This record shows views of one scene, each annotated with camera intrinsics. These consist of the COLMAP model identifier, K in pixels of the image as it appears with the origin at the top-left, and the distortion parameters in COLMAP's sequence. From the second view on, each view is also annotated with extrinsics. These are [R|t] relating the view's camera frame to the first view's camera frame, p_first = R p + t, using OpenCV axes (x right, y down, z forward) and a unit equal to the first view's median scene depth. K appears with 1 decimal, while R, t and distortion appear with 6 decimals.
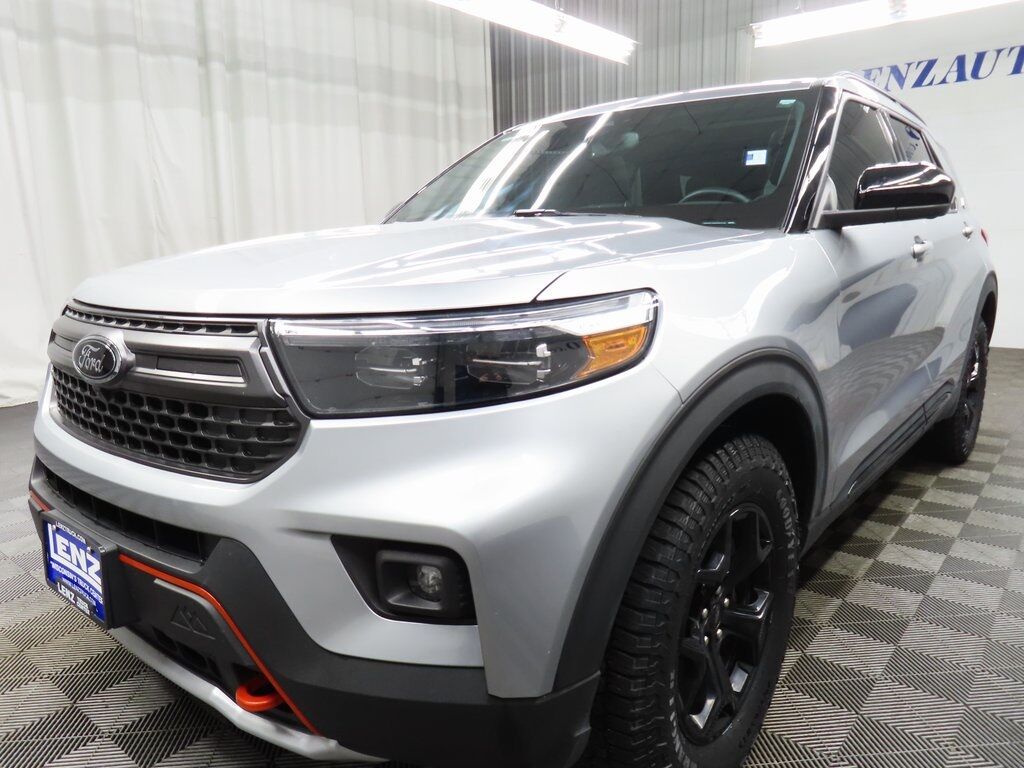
lens RADIAL K [[731.7, 0, 512.0], [0, 731.7, 384.0], [0, 0, 1]] dist [-0.009732, 0.003458]
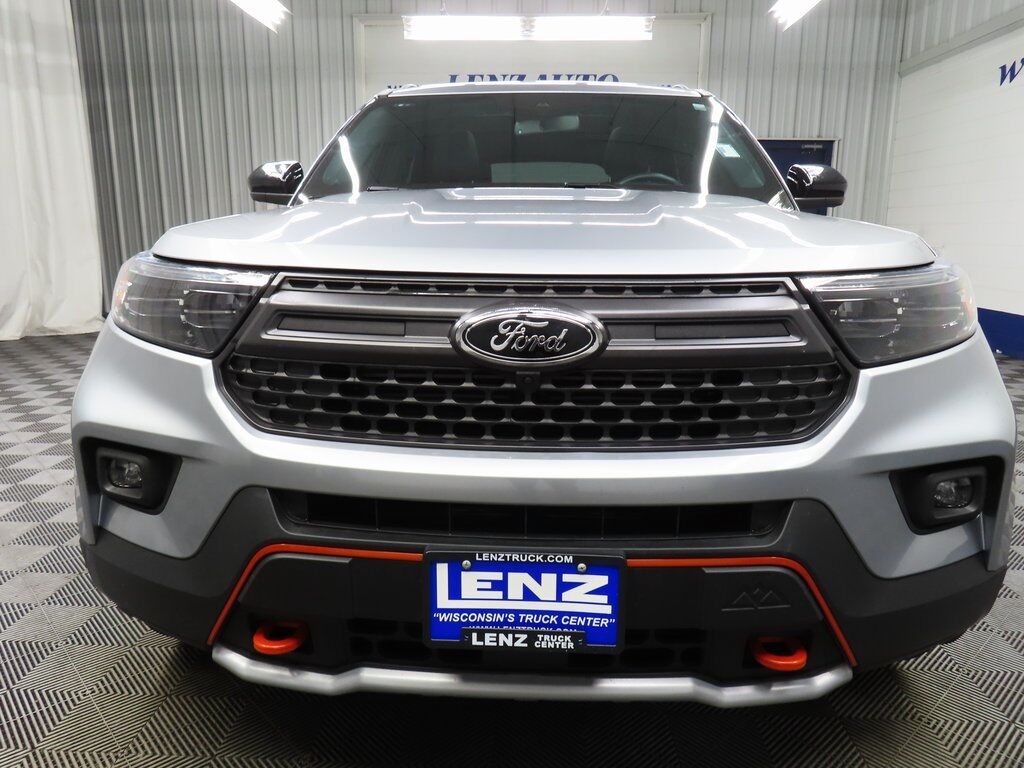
lens RADIAL K [[731.7, 0, 512.0], [0, 731.7, 384.0], [0, 0, 1]] dist [-0.009732, 0.003458]
pose [[0.794451, -0.104181, 0.598326, -1.248036], [0.093720, 0.994407, 0.048706, -0.028142], [-0.600054, 0.017380, 0.799771, 0.432466]]
